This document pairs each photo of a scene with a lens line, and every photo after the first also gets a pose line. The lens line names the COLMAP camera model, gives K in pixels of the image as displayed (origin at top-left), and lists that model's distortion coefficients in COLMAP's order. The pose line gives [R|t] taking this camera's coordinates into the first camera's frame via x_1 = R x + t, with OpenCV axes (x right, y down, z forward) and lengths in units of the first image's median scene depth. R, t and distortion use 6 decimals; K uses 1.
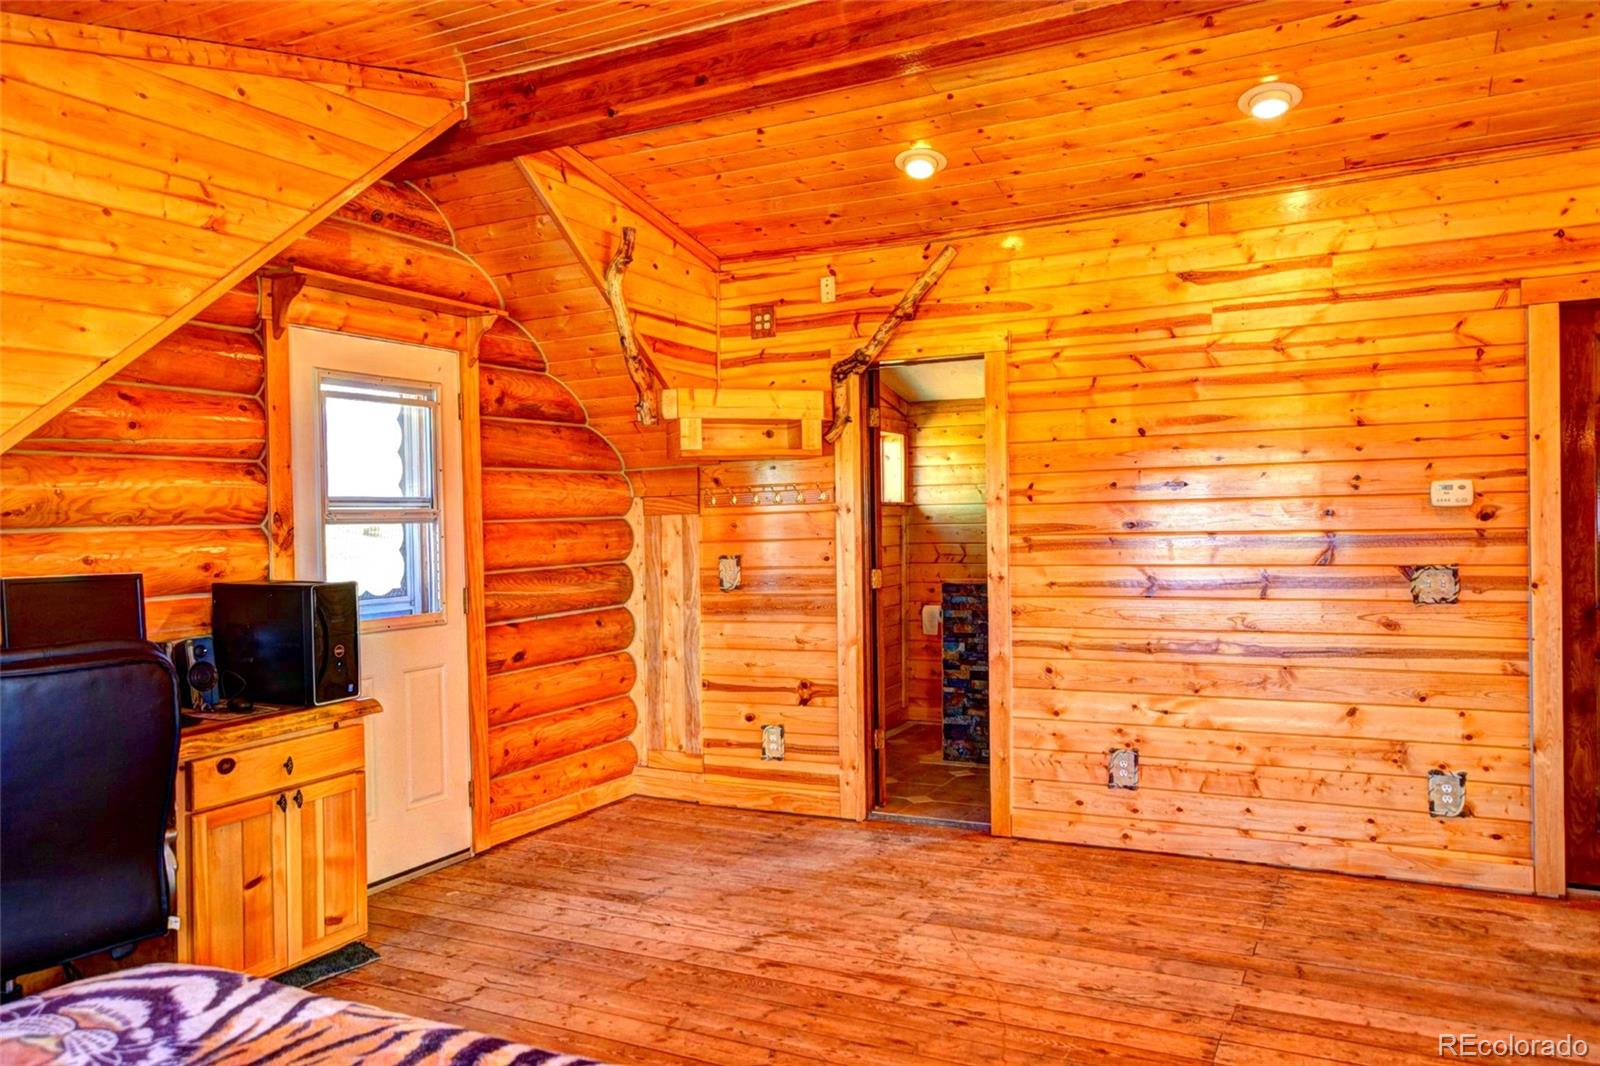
lens RADIAL K [[1158.2, 0, 788.2], [0, 1158.2, 531.7], [0, 0, 1]] dist [-0.012075, 0.025789]
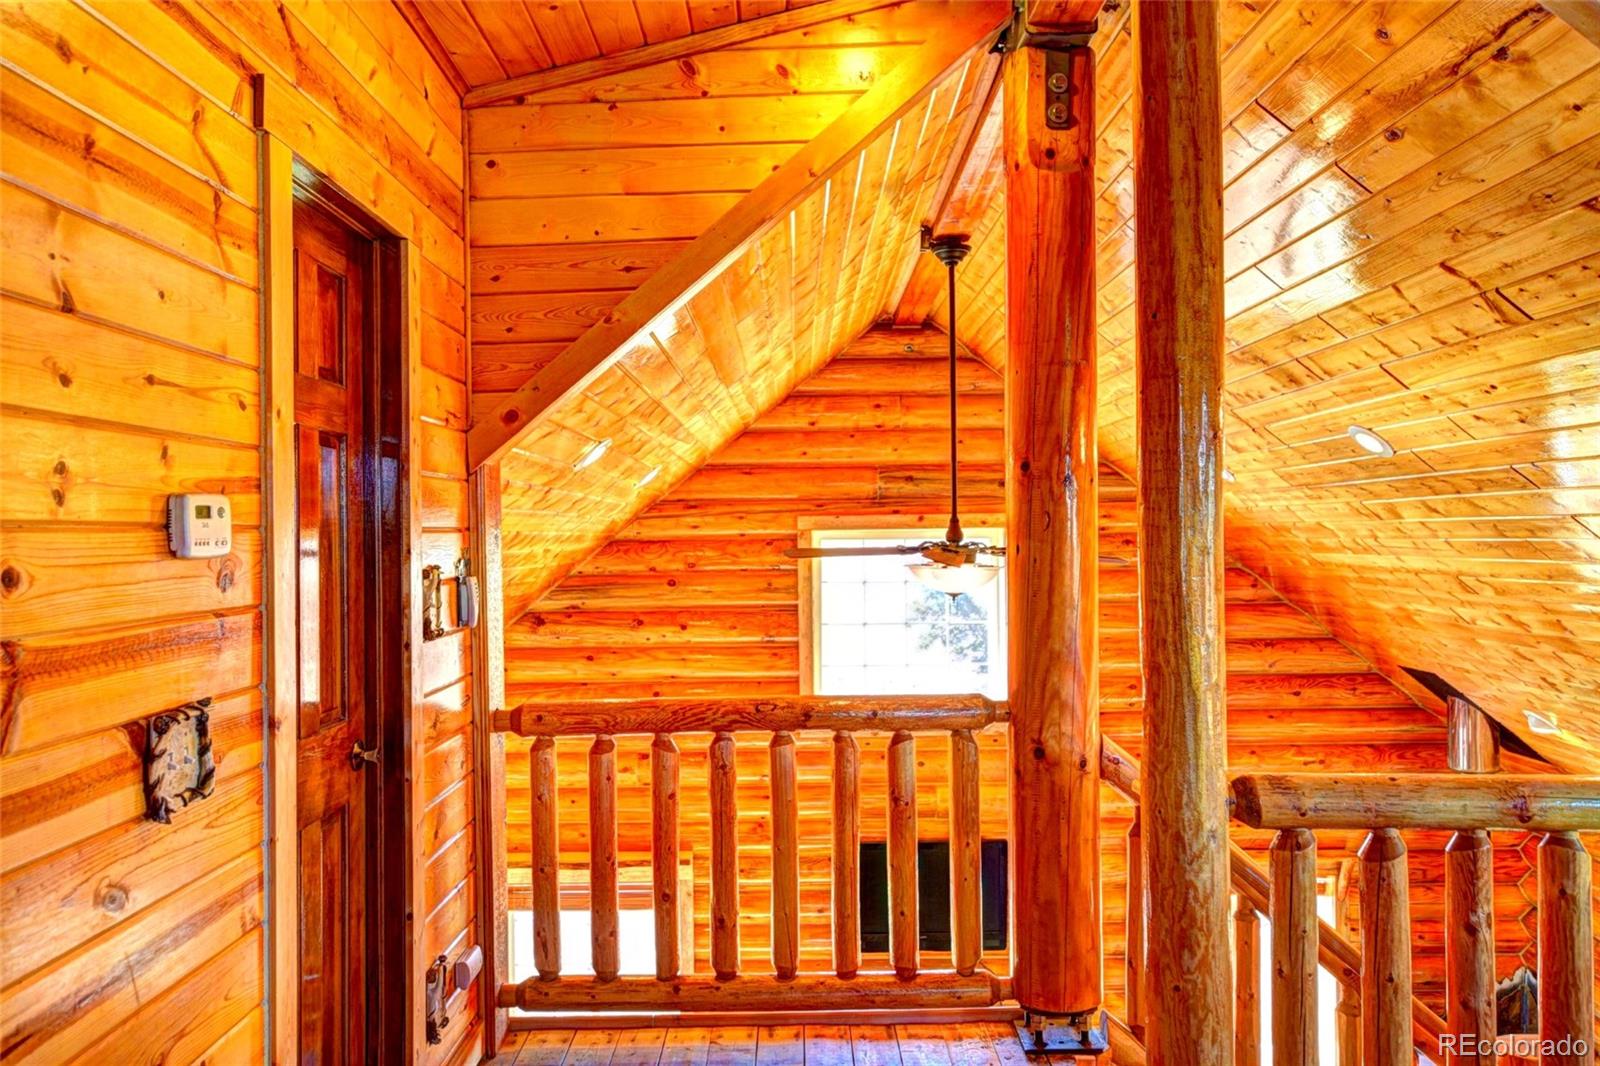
lens RADIAL K [[1214.8, 0, 796.4], [0, 1214.8, 525.8], [0, 0, 1]] dist [0.008180, 0.005963]
pose [[-0.457644, 0.030029, 0.888628, 0.098492], [0.027305, 0.999433, -0.019711, -0.019064], [-0.888716, 0.015243, -0.458204, 0.985988]]
